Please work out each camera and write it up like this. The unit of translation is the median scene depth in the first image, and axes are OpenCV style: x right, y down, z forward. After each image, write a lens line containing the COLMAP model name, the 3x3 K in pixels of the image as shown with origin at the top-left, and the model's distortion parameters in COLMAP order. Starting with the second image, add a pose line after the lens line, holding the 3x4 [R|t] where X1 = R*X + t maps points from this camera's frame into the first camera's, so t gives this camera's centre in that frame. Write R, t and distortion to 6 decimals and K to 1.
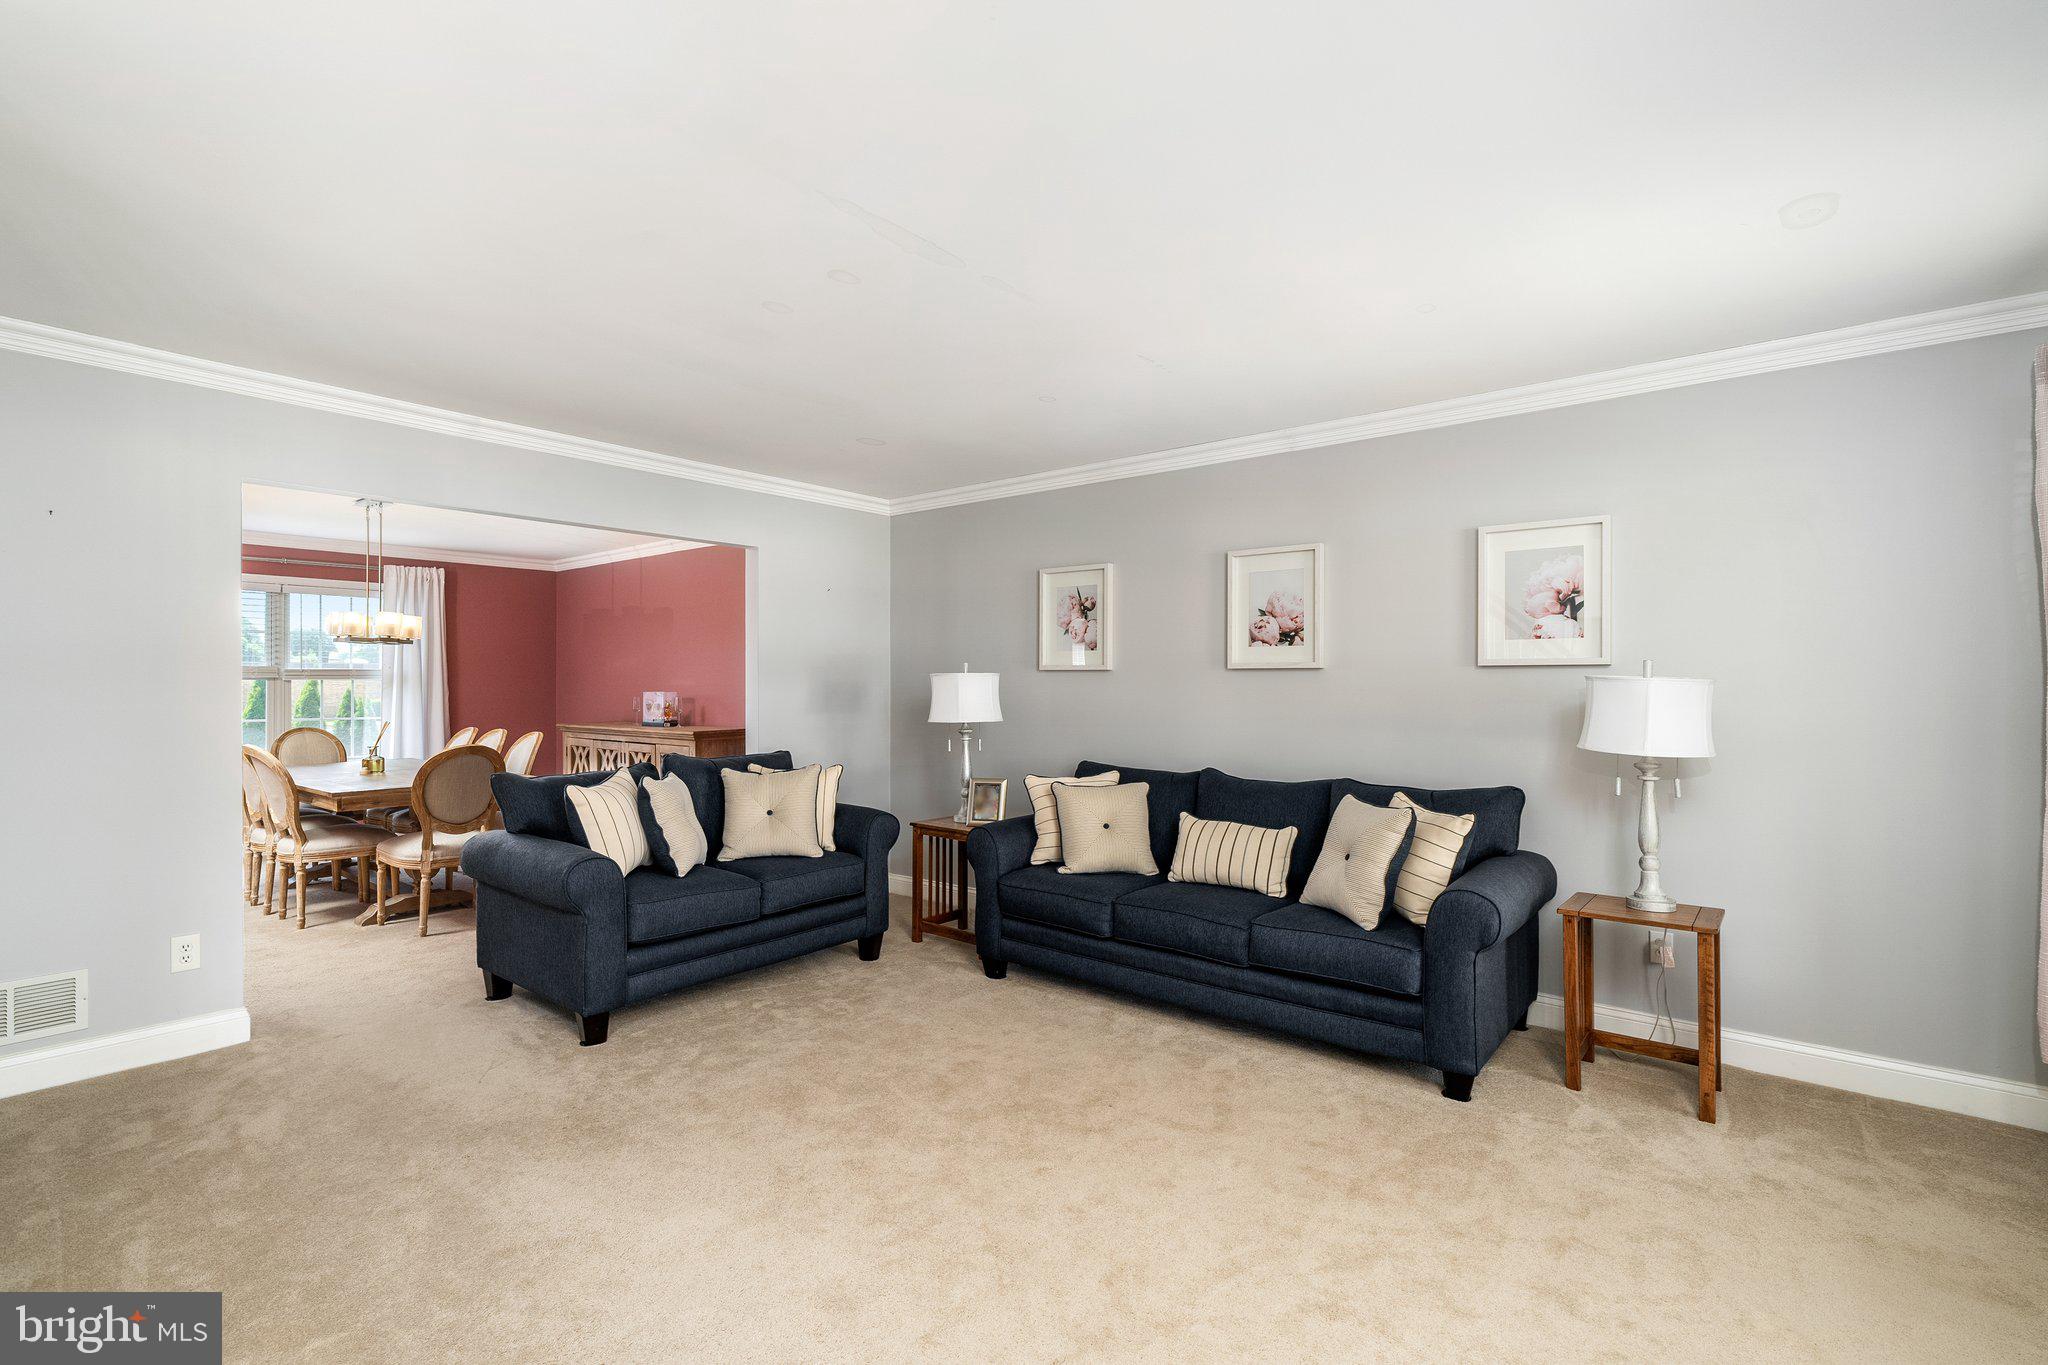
lens RADIAL K [[943.6, 0, 1022.6], [0, 943.6, 676.4], [0, 0, 1]] dist [0.002056, 0.001232]
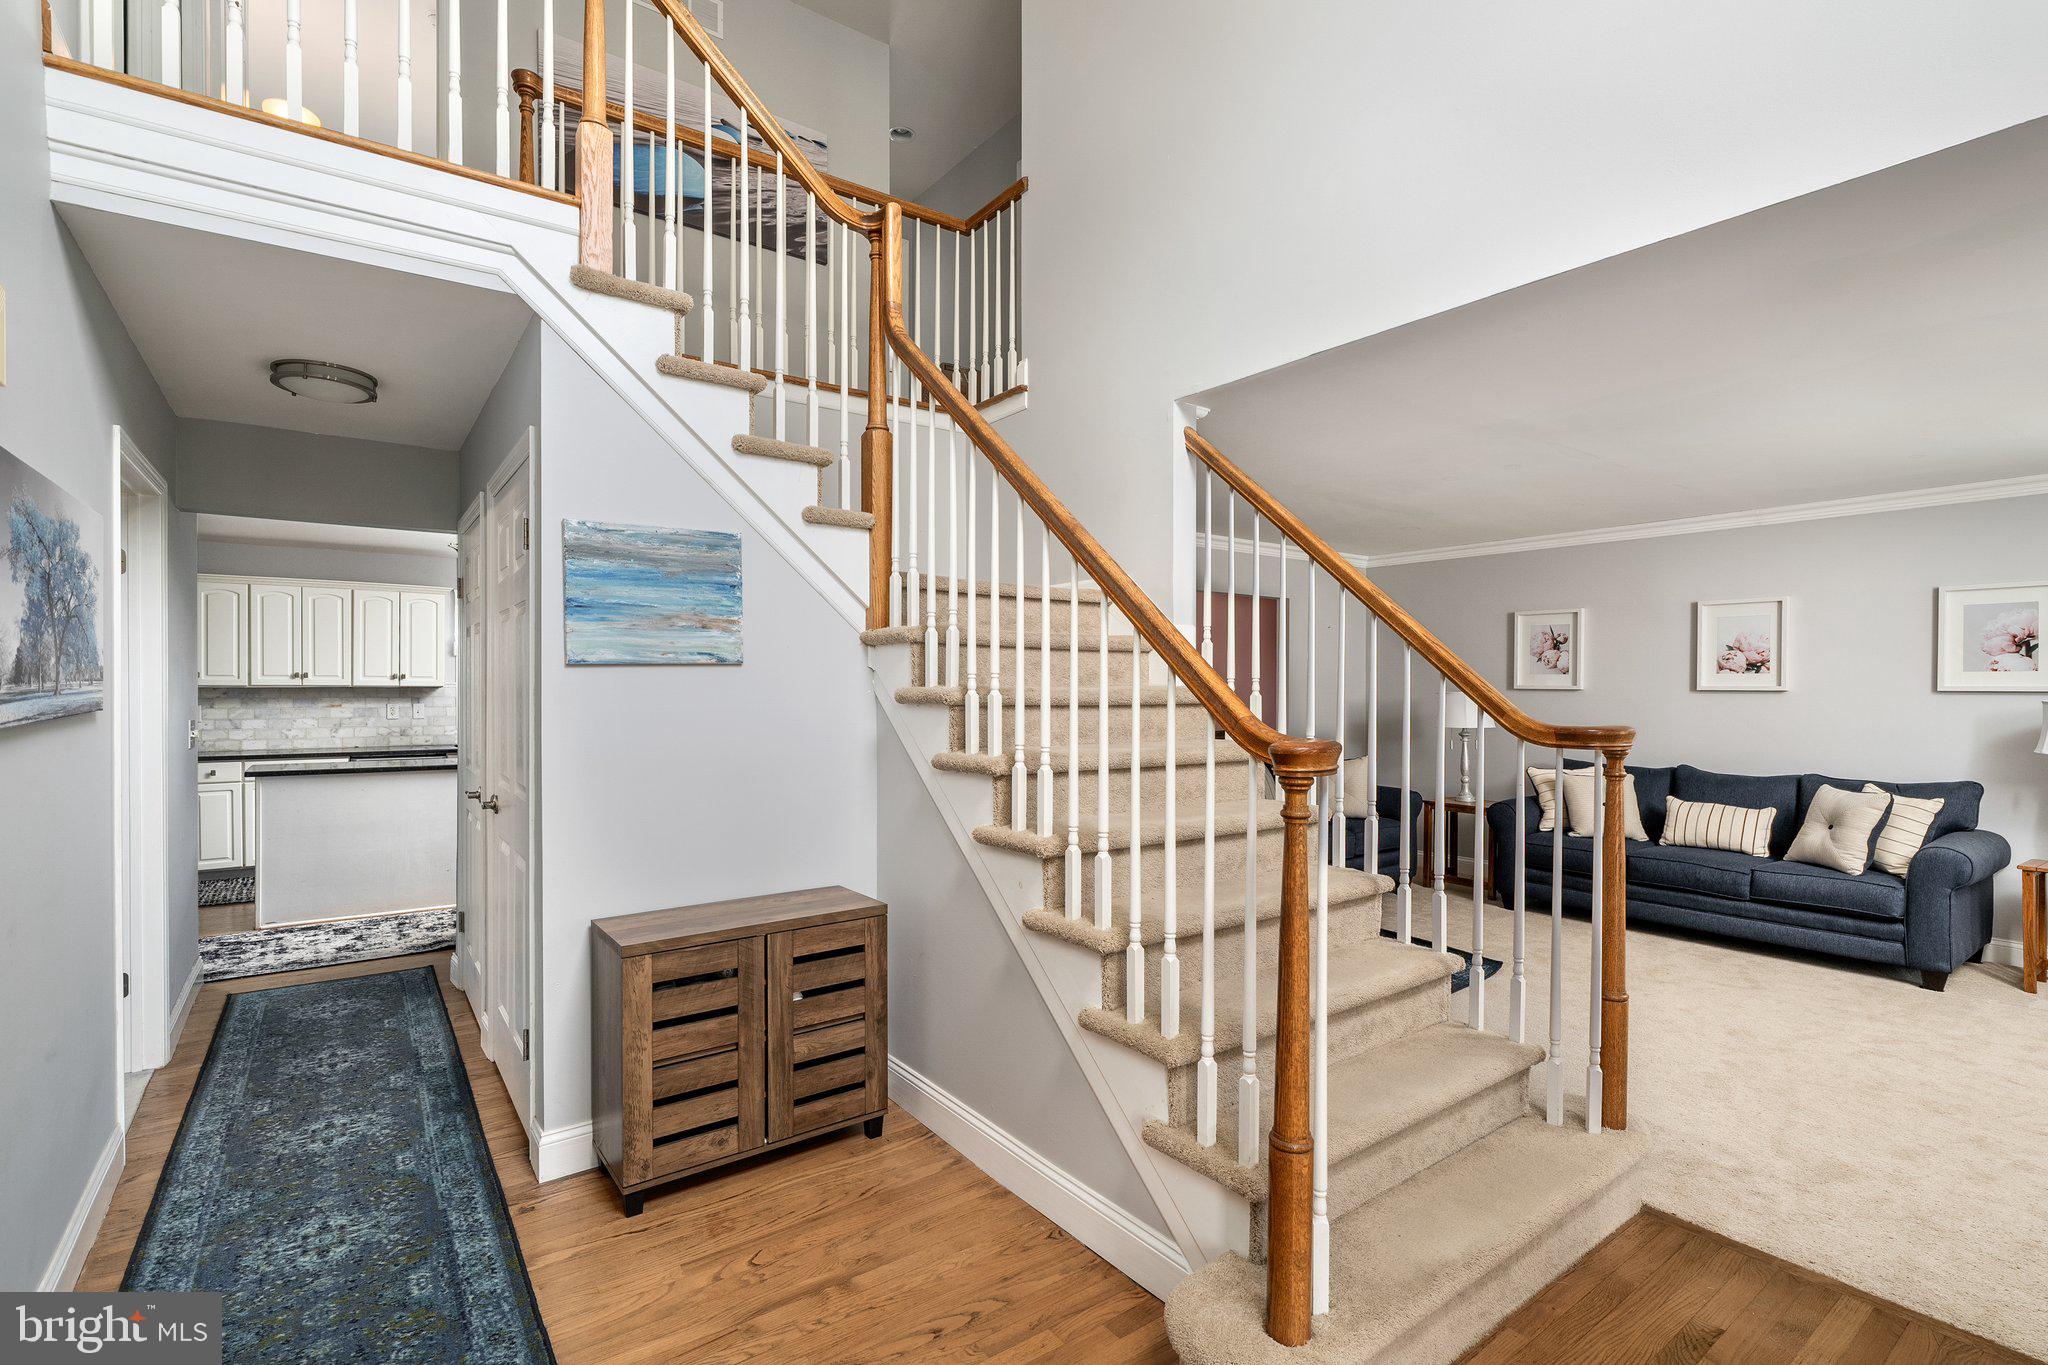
lens RADIAL K [[943.6, 0, 1030.1], [0, 943.6, 685.7], [0, 0, 1]] dist [0.002056, 0.001232]
pose [[0.967290, 0.001415, -0.253669, -0.406210], [0.000034, 0.999984, 0.005709, -0.025652], [0.253673, -0.005531, 0.967274, -0.599895]]
